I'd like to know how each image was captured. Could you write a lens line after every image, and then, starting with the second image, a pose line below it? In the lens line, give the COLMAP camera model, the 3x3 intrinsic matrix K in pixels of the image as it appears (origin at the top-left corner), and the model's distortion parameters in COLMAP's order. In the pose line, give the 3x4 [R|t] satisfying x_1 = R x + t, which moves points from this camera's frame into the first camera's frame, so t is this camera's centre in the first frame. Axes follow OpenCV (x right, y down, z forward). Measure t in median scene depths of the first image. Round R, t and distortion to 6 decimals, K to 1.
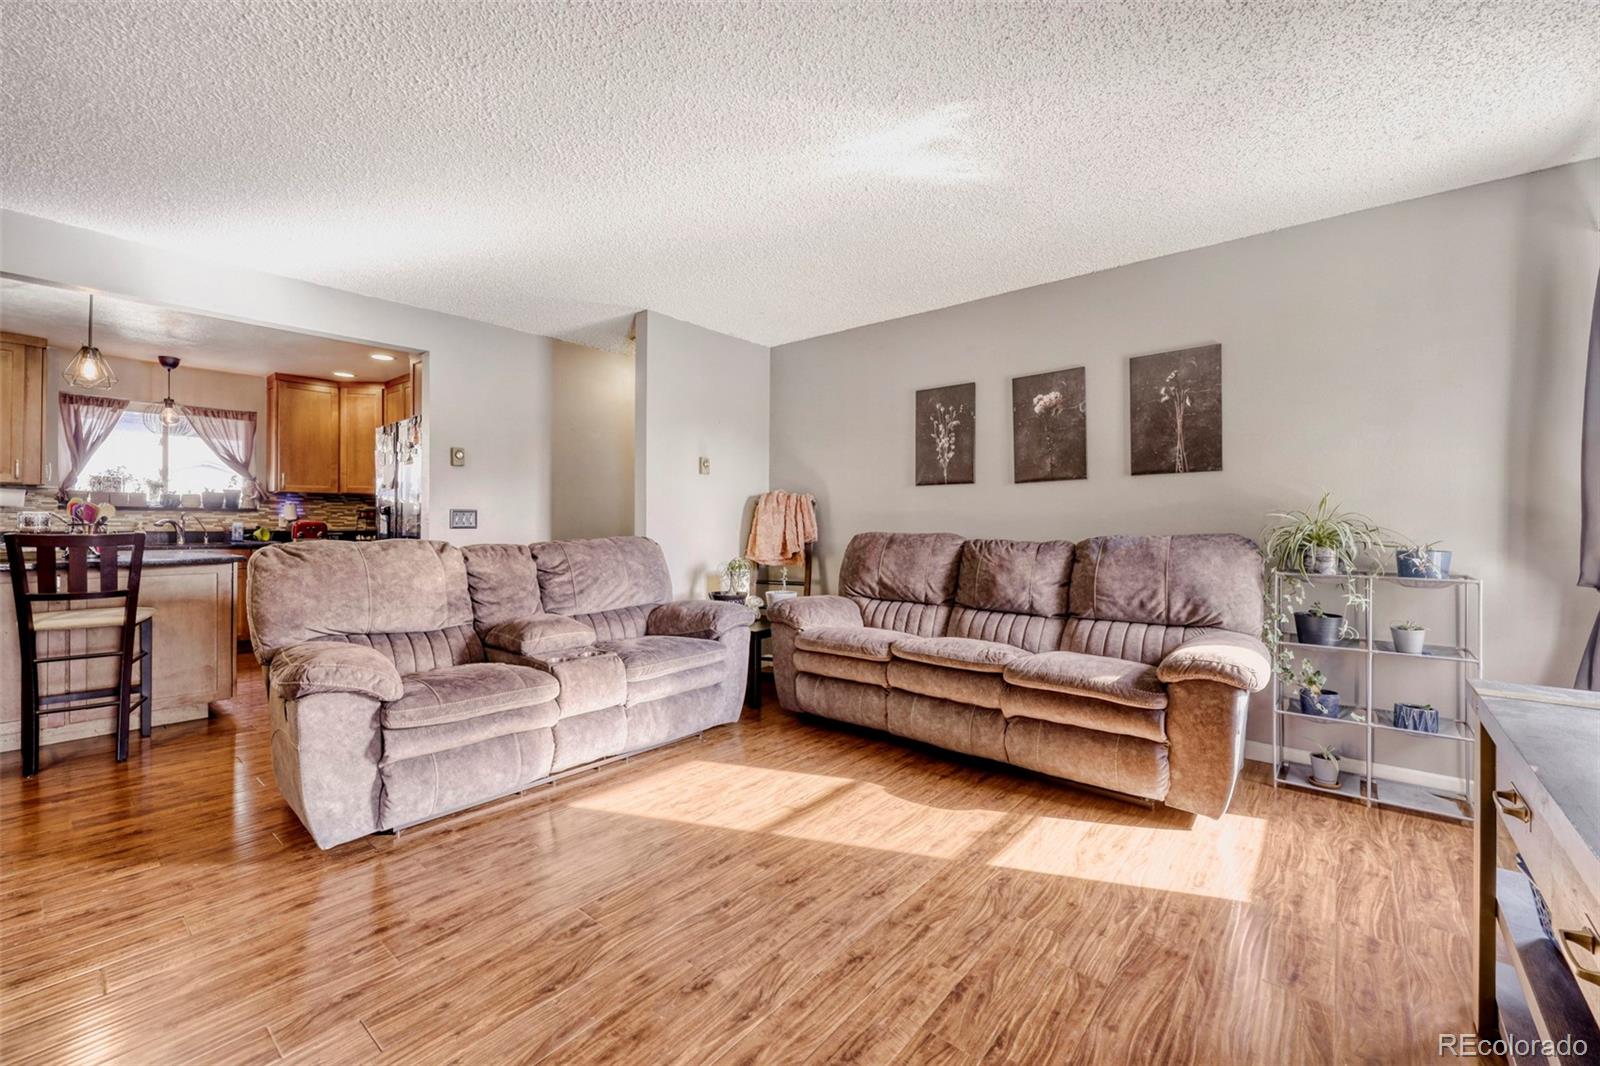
lens RADIAL K [[651.0, 0, 774.2], [0, 651.0, 524.3], [0, 0, 1]] dist [-0.002475, 0.001148]
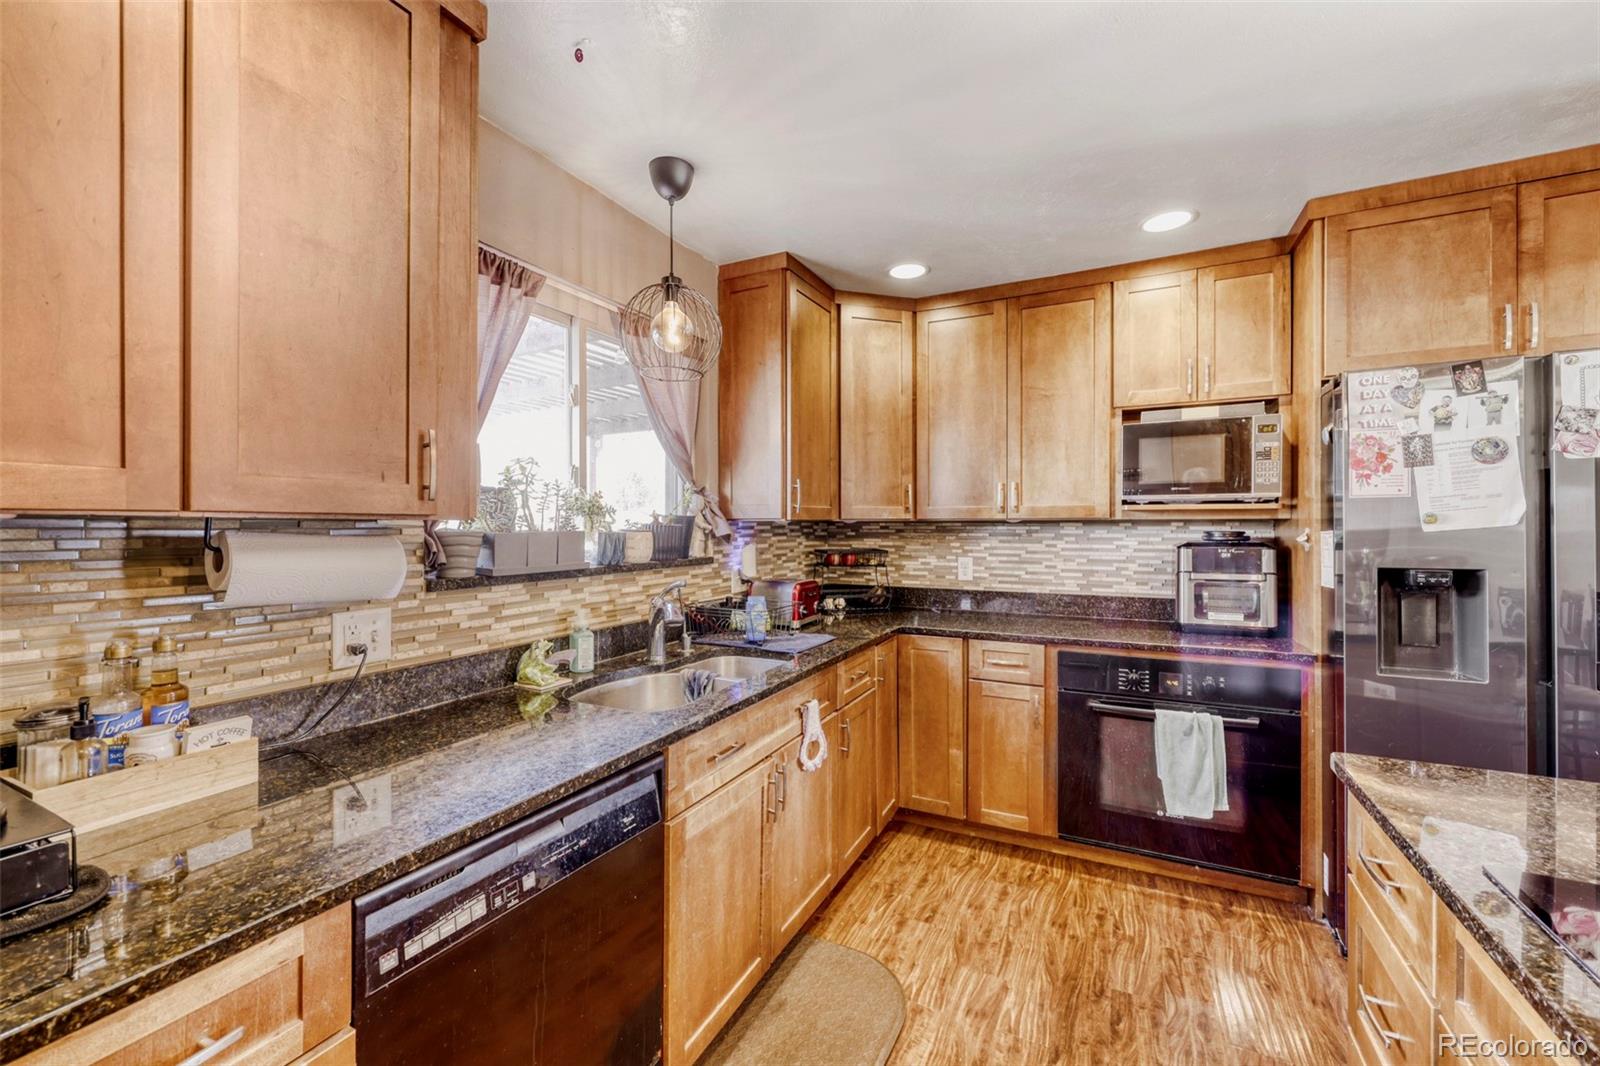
lens RADIAL K [[651.0, 0, 786.8], [0, 651.0, 529.1], [0, 0, 1]] dist [-0.002475, 0.001148]
pose [[0.970992, -0.011510, 0.238836, -1.361036], [0.010278, 0.999927, 0.006402, -0.072281], [-0.238892, -0.003762, 0.971039, 0.883294]]
